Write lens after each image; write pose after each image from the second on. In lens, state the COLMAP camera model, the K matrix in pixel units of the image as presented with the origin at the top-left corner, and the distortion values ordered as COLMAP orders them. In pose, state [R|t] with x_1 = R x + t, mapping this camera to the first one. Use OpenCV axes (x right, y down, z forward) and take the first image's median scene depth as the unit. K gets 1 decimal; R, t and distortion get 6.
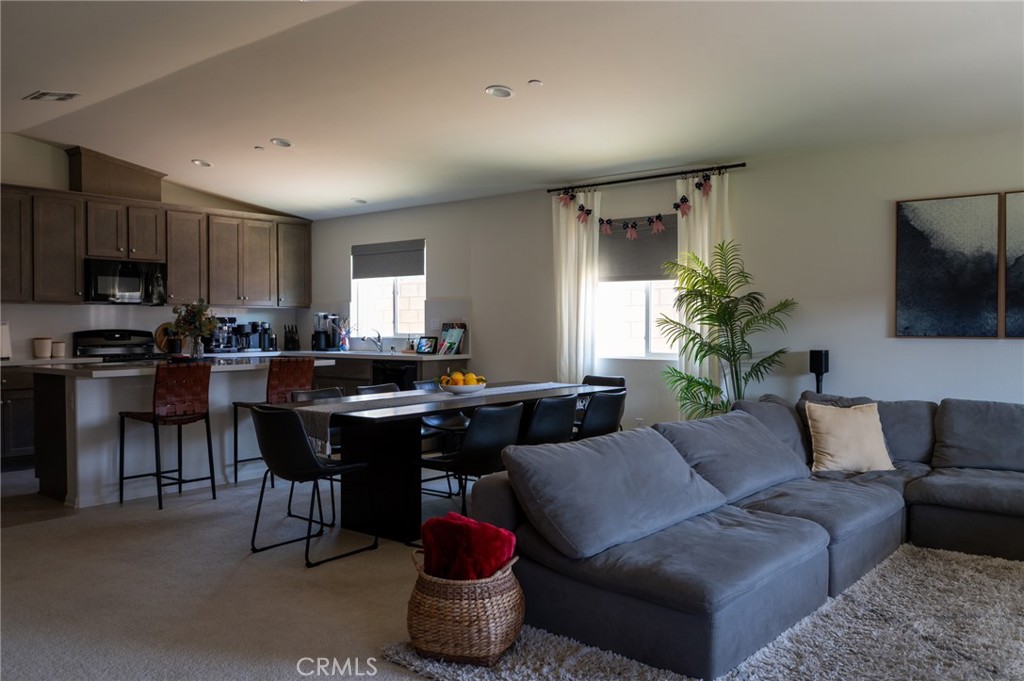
lens RADIAL K [[822.2, 0, 512.0], [0, 822.2, 340.5], [0, 0, 1]] dist [0.006950, 0.003635]
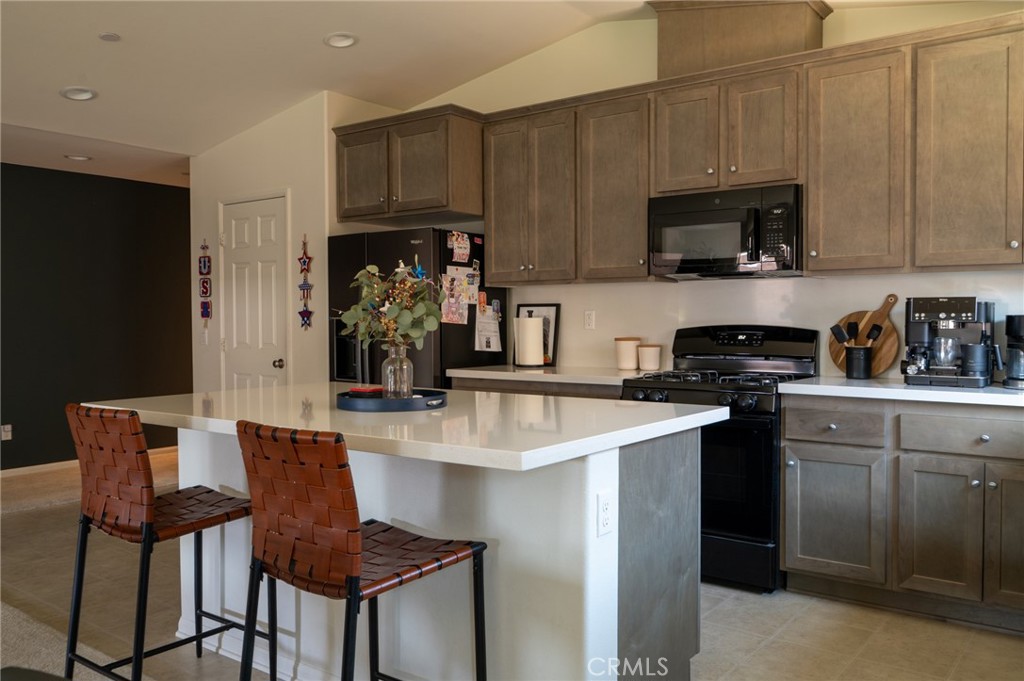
lens RADIAL K [[822.2, 0, 512.0], [0, 822.2, 340.5], [0, 0, 1]] dist [0.006950, 0.003635]
pose [[0.047979, 0.030083, -0.998395, 0.035553], [-0.021656, 0.999343, 0.029071, -0.014804], [0.998614, 0.020227, 0.048599, 0.771322]]
